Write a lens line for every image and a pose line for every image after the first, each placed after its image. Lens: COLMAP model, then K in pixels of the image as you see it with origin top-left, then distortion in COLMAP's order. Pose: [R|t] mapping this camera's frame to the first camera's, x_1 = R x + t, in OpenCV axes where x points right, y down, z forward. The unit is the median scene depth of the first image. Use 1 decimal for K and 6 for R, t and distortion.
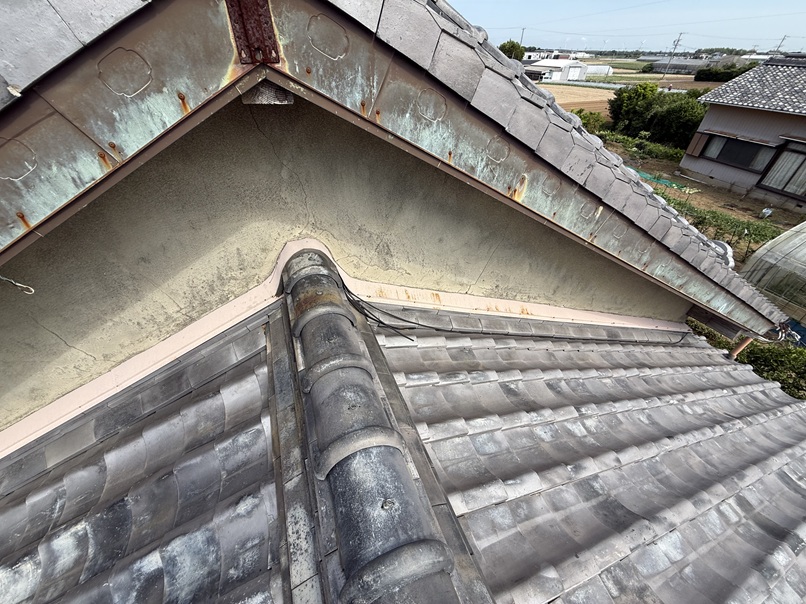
lens RADIAL K [[319.7, 0, 400.0], [0, 319.7, 302.1], [0, 0, 1]] dist [-0.003988, 0.000682]
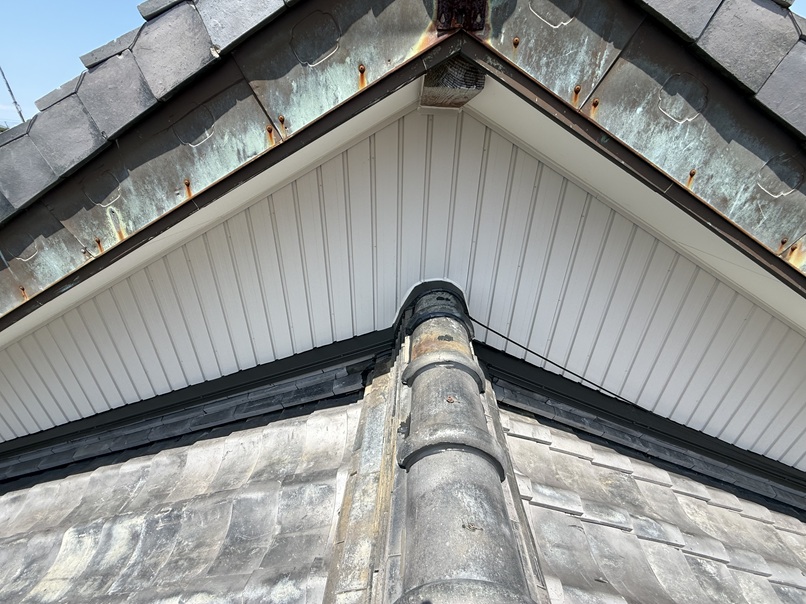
lens RADIAL K [[319.7, 0, 400.0], [0, 319.7, 301.2], [0, 0, 1]] dist [-0.003988, 0.000682]
pose [[0.916806, 0.190734, -0.350838, -0.139235], [-0.257302, 0.954026, -0.153719, 0.054587], [0.305390, 0.231202, 0.923733, 0.315981]]
